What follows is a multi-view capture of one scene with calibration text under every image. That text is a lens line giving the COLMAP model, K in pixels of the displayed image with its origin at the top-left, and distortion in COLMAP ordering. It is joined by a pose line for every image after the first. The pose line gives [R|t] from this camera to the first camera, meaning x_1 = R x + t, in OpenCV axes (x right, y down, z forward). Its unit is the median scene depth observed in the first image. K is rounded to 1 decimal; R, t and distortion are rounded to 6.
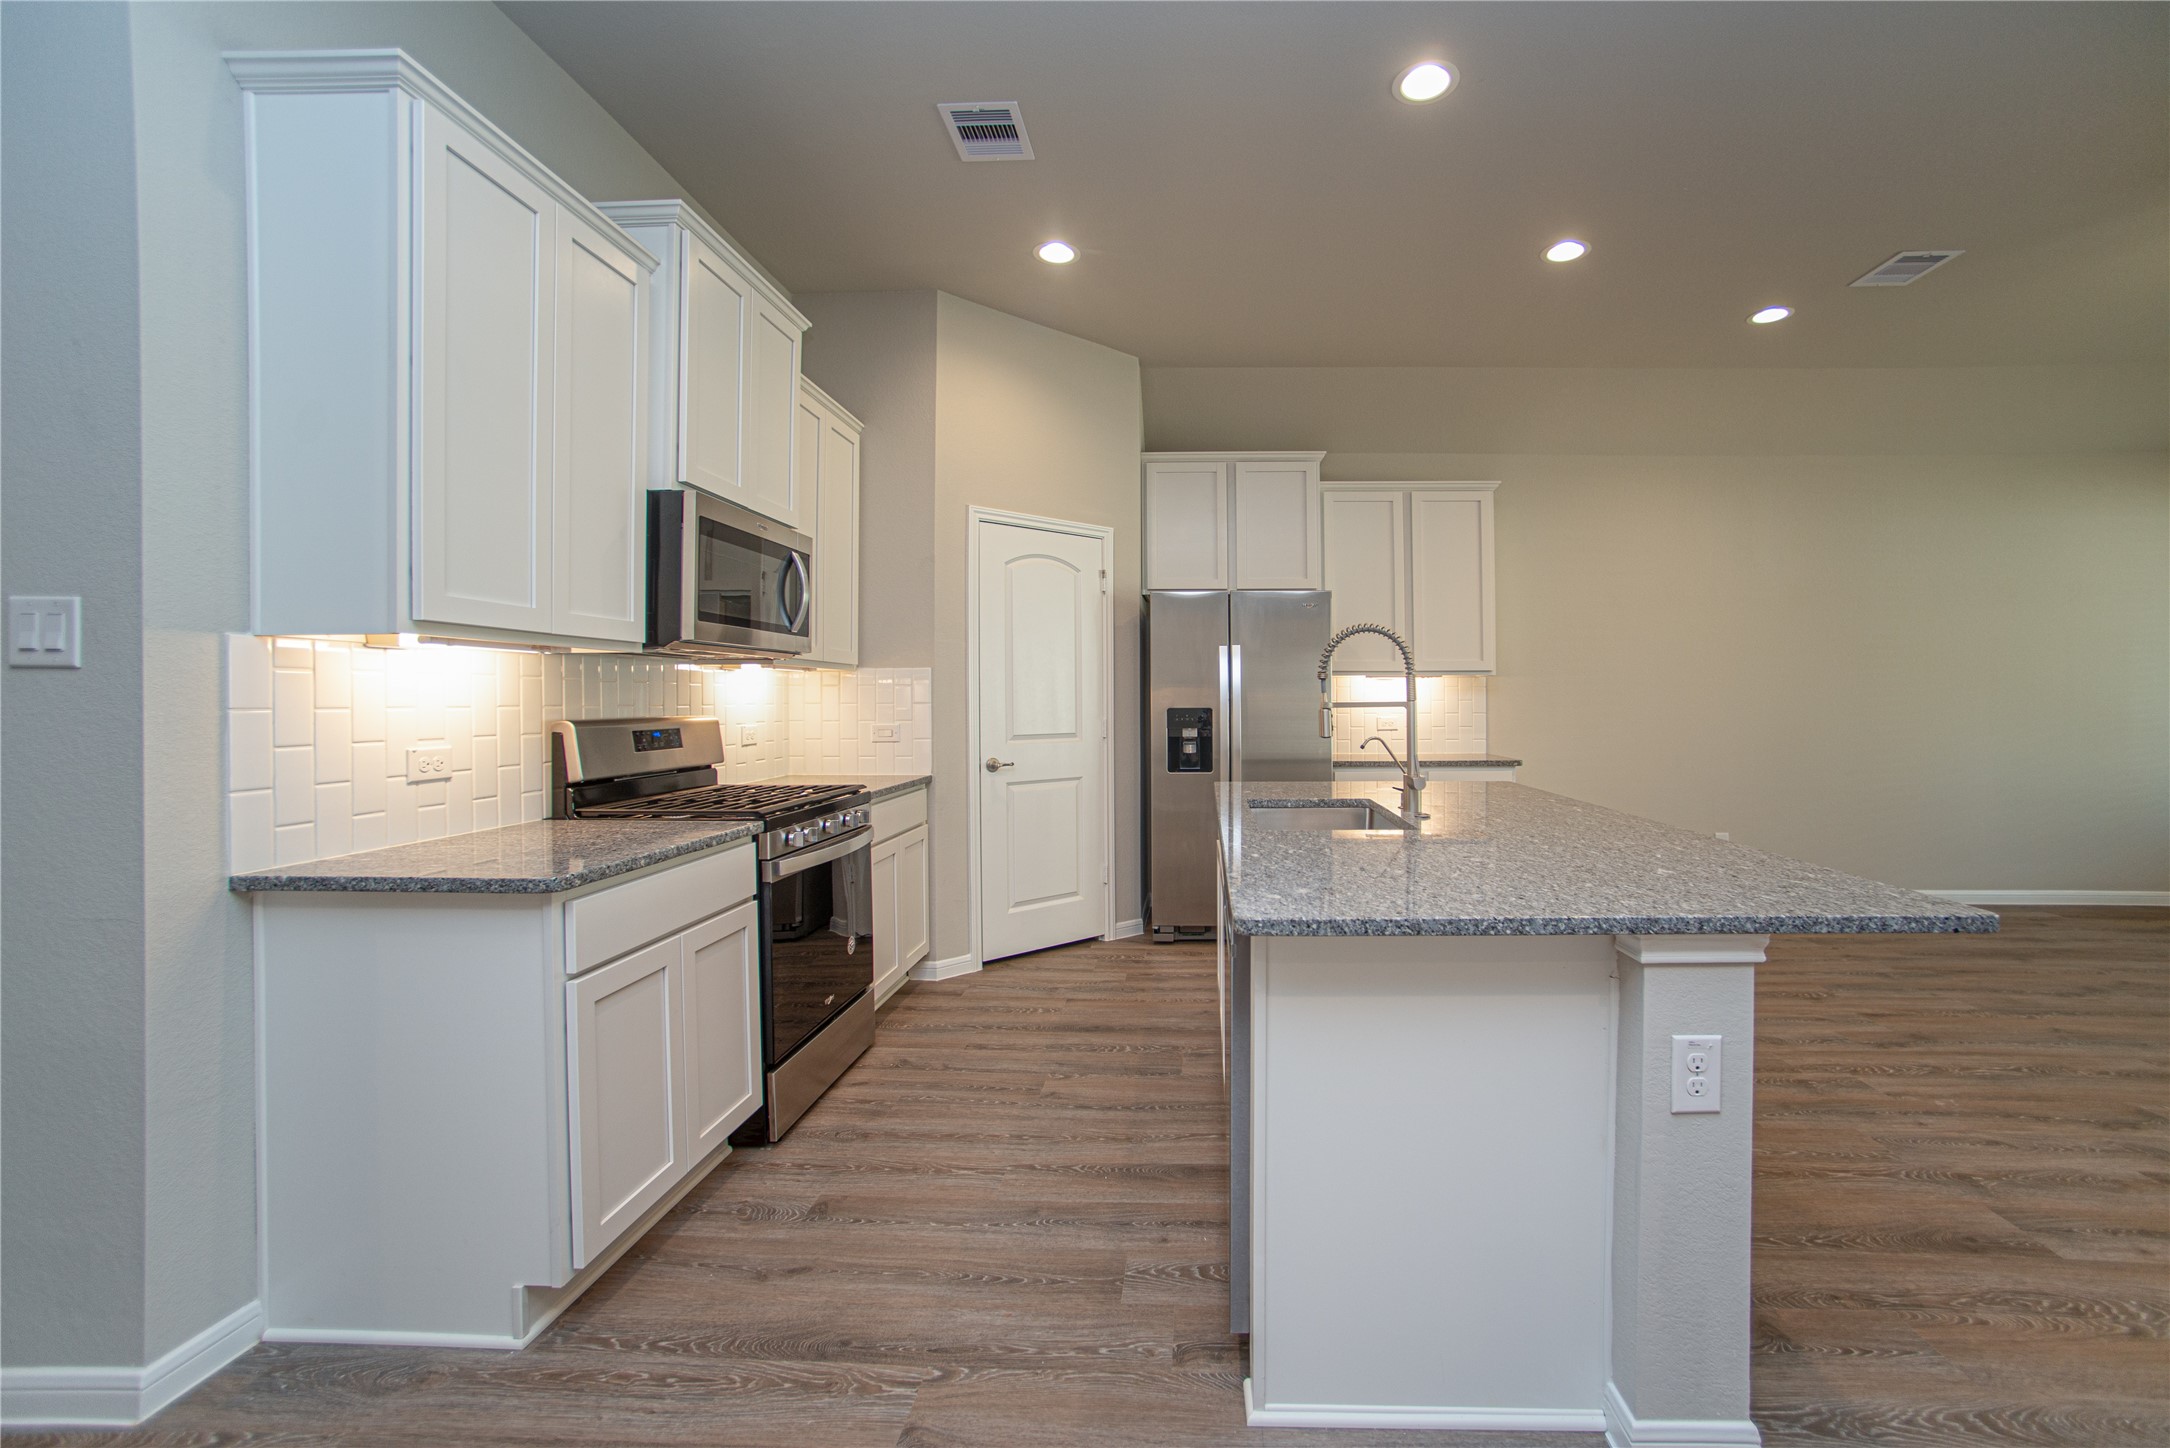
lens RADIAL K [[906.7, 0, 1117.0], [0, 906.7, 710.7], [0, 0, 1]] dist [-0.063427, 0.025419]
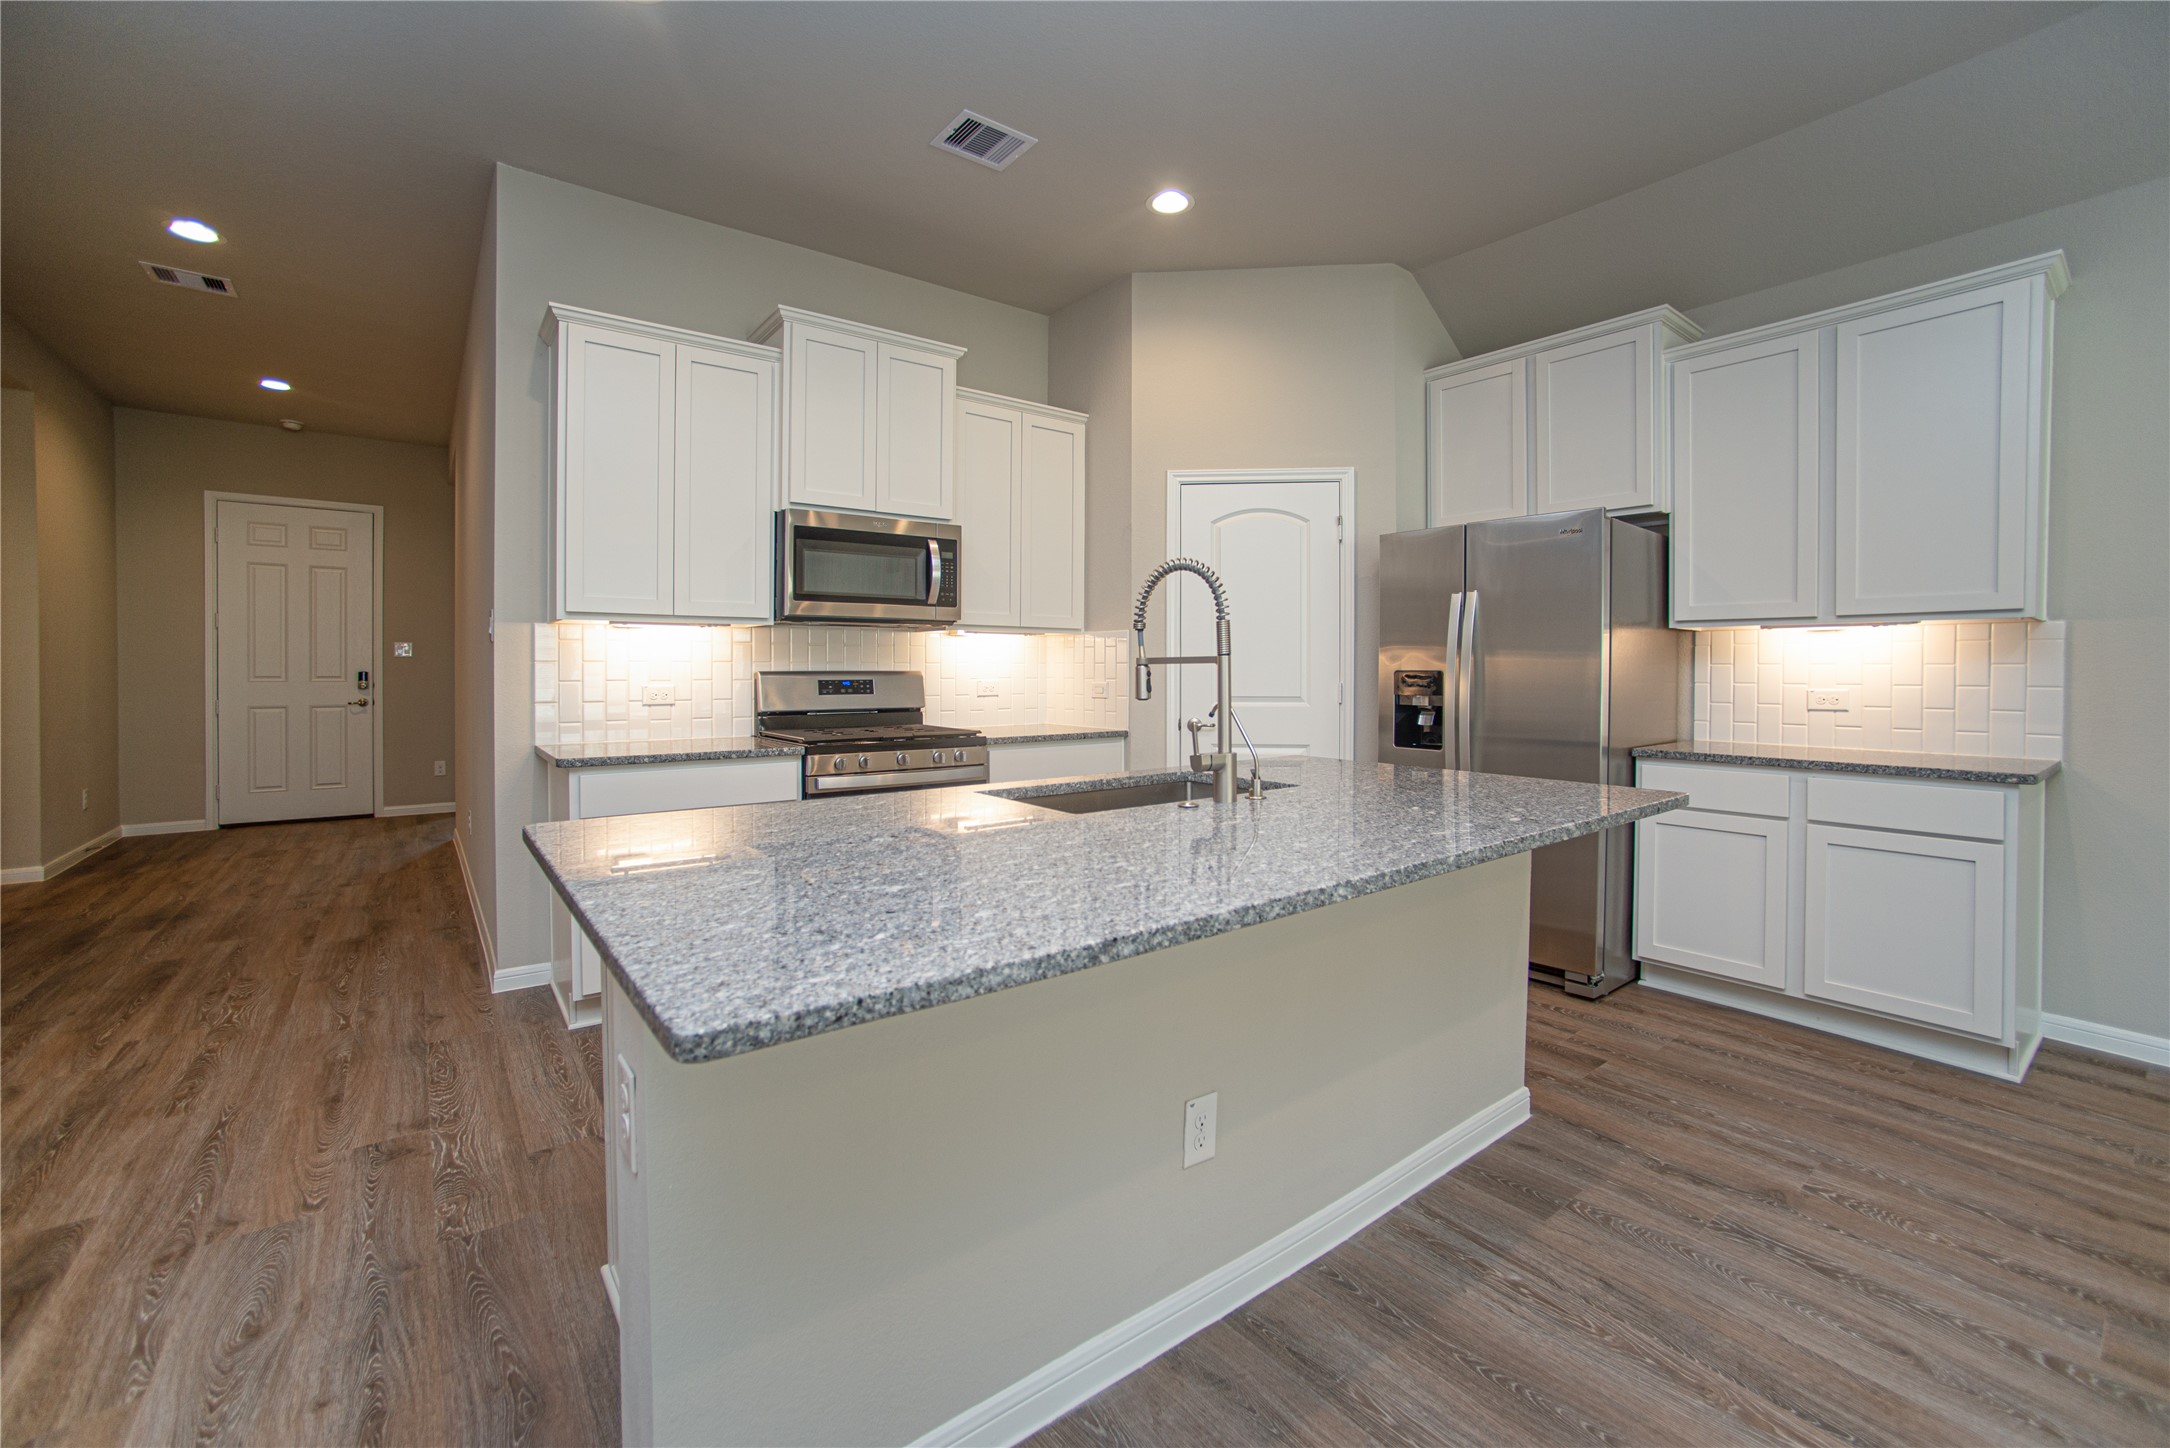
lens RADIAL K [[861.2, 0, 1080.3], [0, 861.2, 687.9], [0, 0, 1]] dist [-0.060833, 0.020668]
pose [[0.654812, 0.022353, -0.755461, 0.578932], [-0.013603, 0.999749, 0.017791, 0.003813], [0.755670, -0.001373, 0.654952, 0.318858]]
